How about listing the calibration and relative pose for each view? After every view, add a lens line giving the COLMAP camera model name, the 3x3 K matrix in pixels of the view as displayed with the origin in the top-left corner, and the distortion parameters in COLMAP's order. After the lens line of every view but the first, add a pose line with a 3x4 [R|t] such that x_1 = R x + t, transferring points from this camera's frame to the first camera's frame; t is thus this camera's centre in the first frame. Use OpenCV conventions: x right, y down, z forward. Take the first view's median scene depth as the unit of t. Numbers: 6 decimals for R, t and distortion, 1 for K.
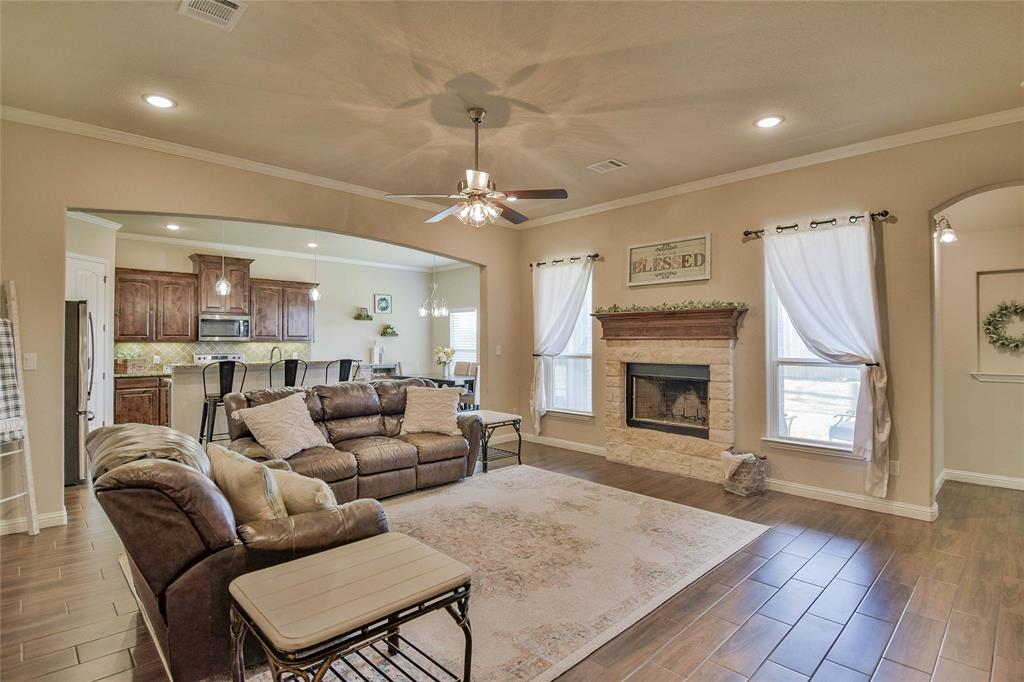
lens RADIAL K [[511.9, 0, 514.4], [0, 511.9, 337.3], [0, 0, 1]] dist [-0.006241, -0.003293]
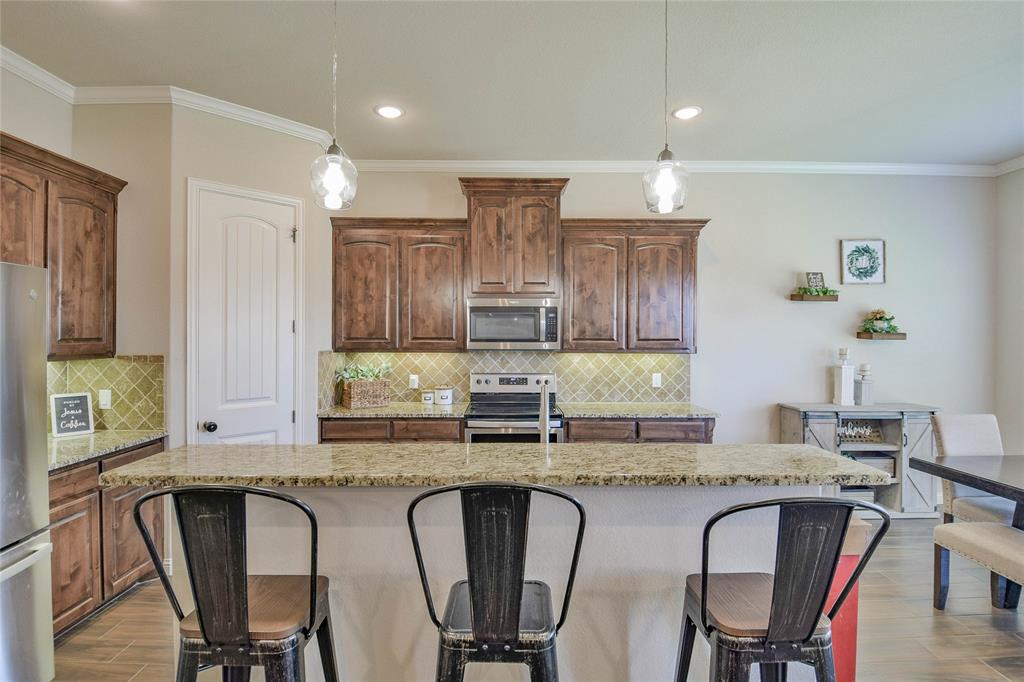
lens RADIAL K [[509.6, 0, 509.4], [0, 509.6, 335.0], [0, 0, 1]] dist [0.004754, -0.004766]
pose [[0.724064, 0.004025, -0.689721, -0.226655], [0.002045, 0.999966, 0.007983, -0.011403], [0.689730, -0.007191, 0.724031, 0.633025]]
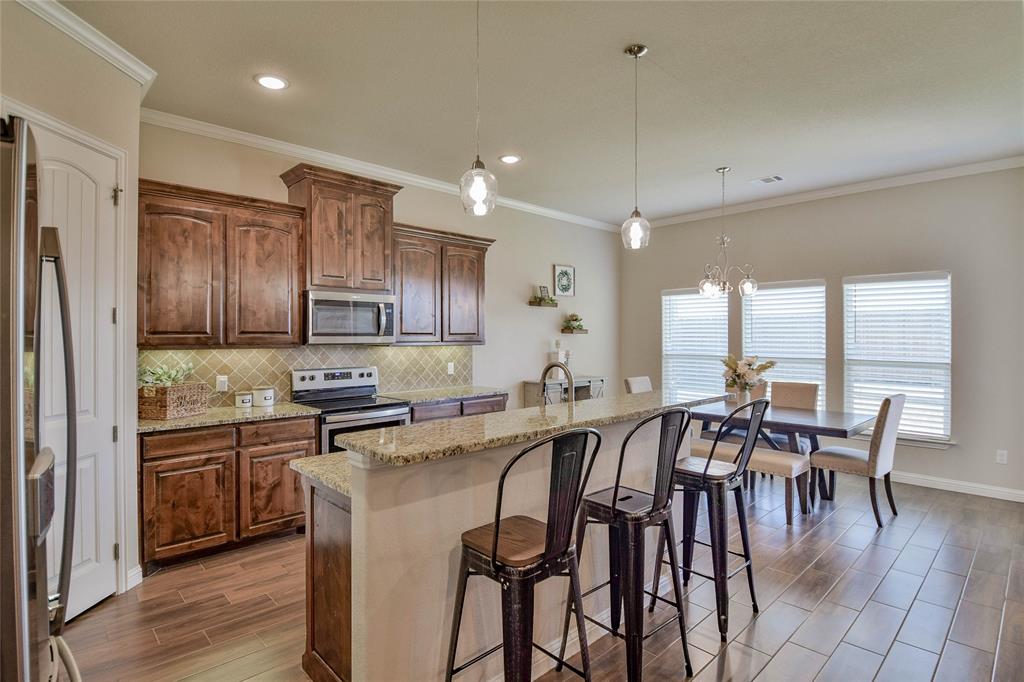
lens RADIAL K [[509.6, 0, 512.6], [0, 509.6, 337.9], [0, 0, 1]] dist [0.004754, -0.004766]
pose [[0.999974, 0.000537, -0.007164, -0.401904], [-0.000448, 0.999924, 0.012349, -0.005230], [0.007170, -0.012346, 0.999898, 0.492600]]
